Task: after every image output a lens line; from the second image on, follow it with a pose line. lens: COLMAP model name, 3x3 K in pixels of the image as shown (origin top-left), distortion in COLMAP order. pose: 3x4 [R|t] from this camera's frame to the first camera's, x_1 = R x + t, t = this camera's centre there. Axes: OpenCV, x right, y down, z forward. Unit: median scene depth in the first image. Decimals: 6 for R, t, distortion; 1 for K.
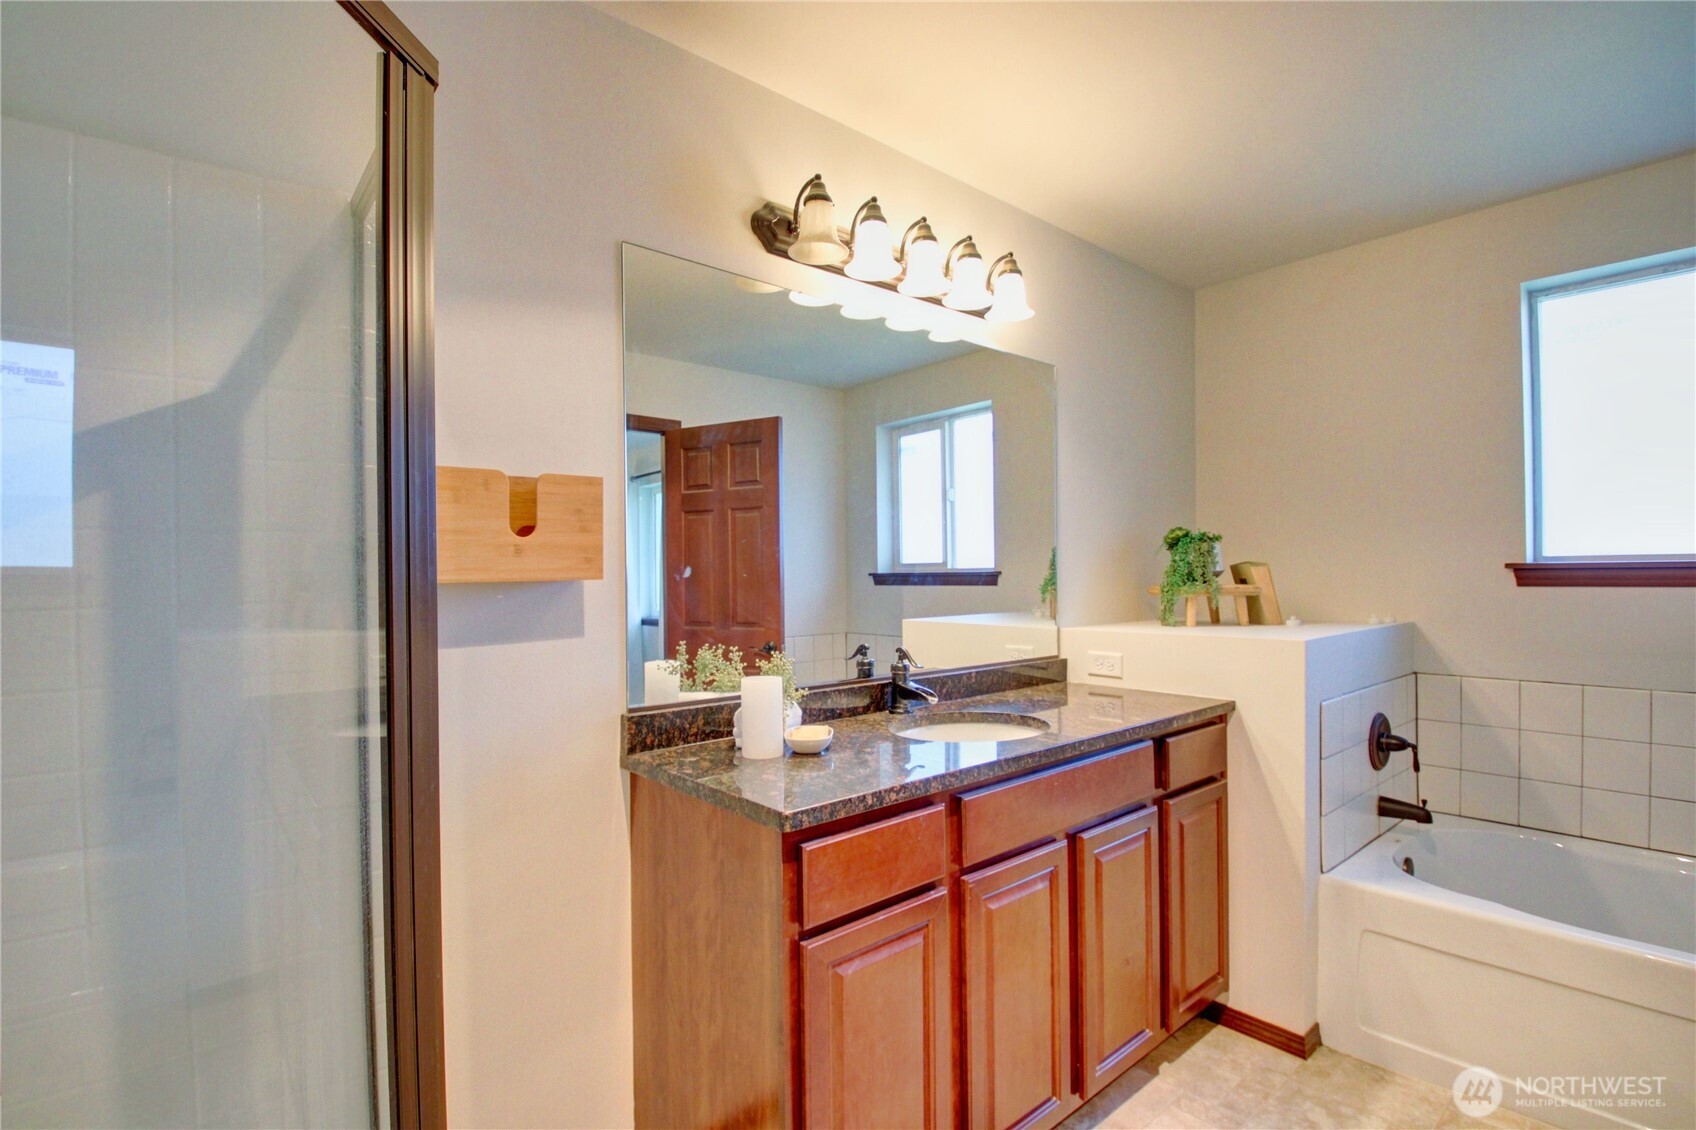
lens RADIAL K [[791.6, 0, 844.8], [0, 791.6, 564.9], [0, 0, 1]] dist [-0.023065, -0.002624]
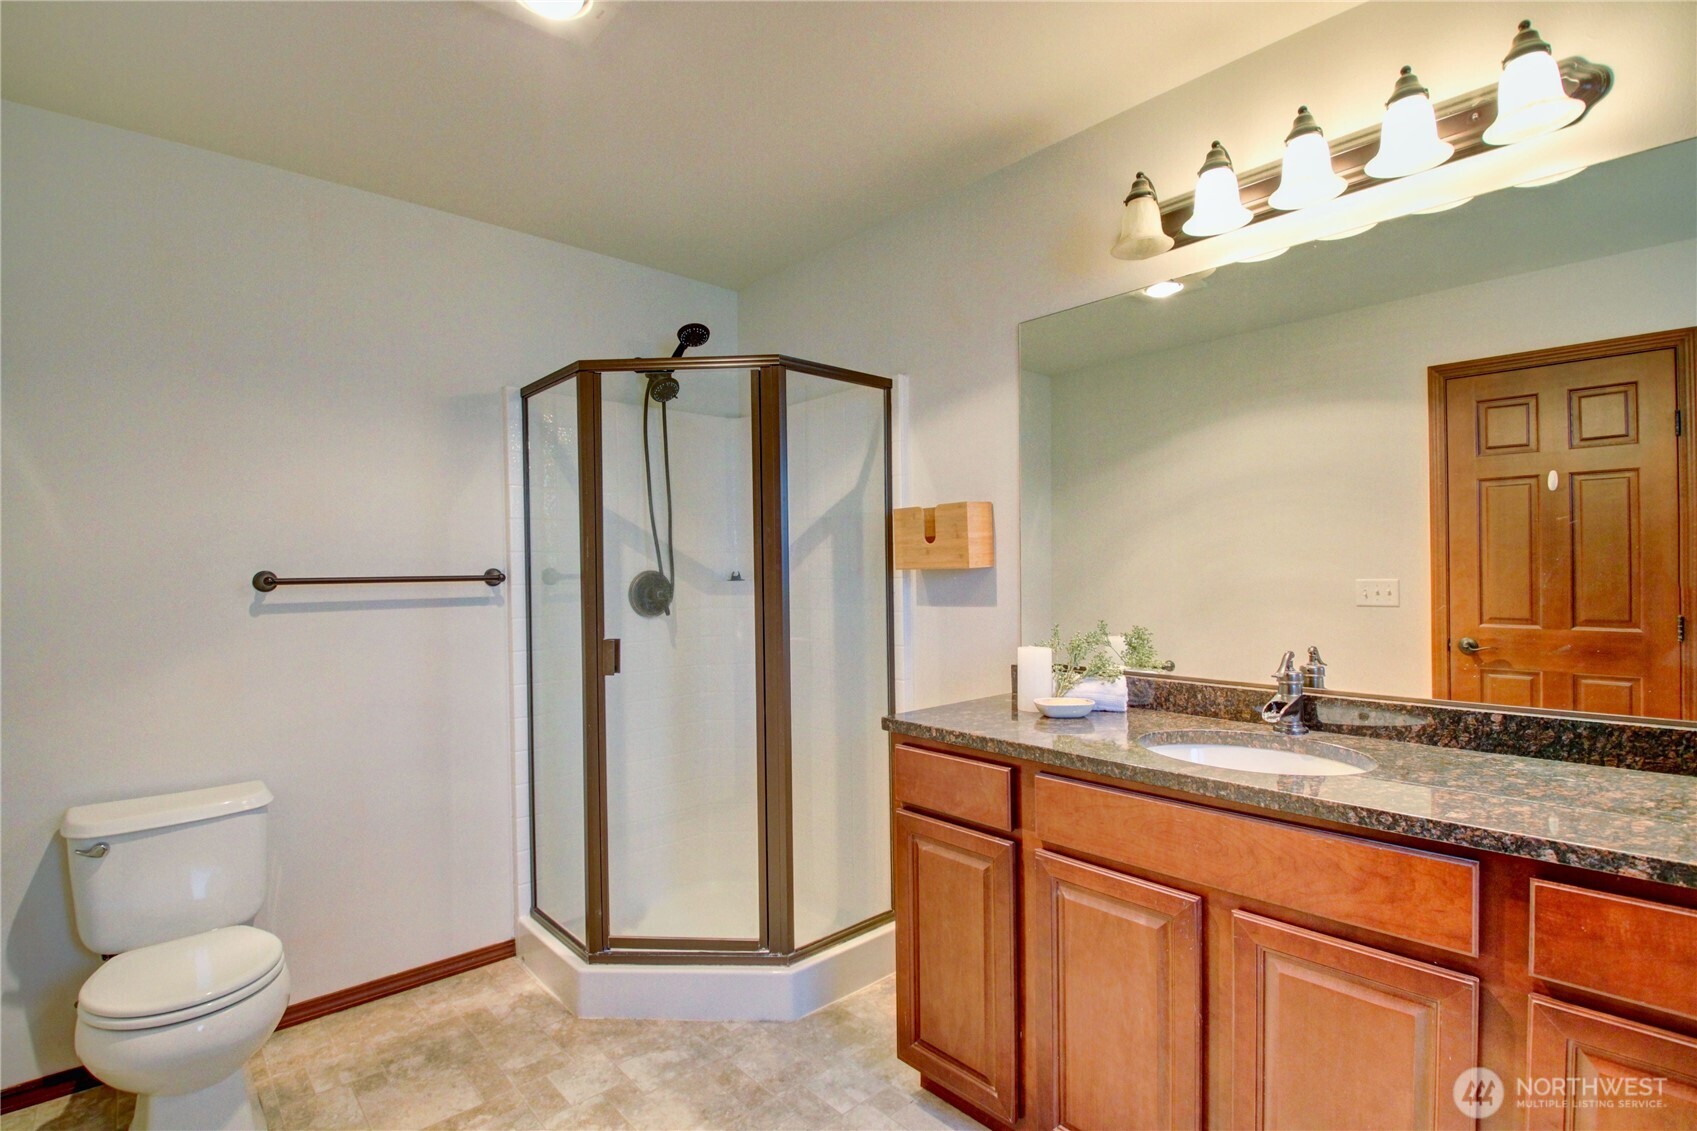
lens RADIAL K [[792.1, 0, 846.0], [0, 792.1, 573.6], [0, 0, 1]] dist [-0.023065, -0.002624]
pose [[-0.001248, 0.013150, -0.999913, 1.294722], [0.033448, 0.999355, 0.013101, 0.001634], [0.999440, -0.033428, -0.001687, 0.804083]]
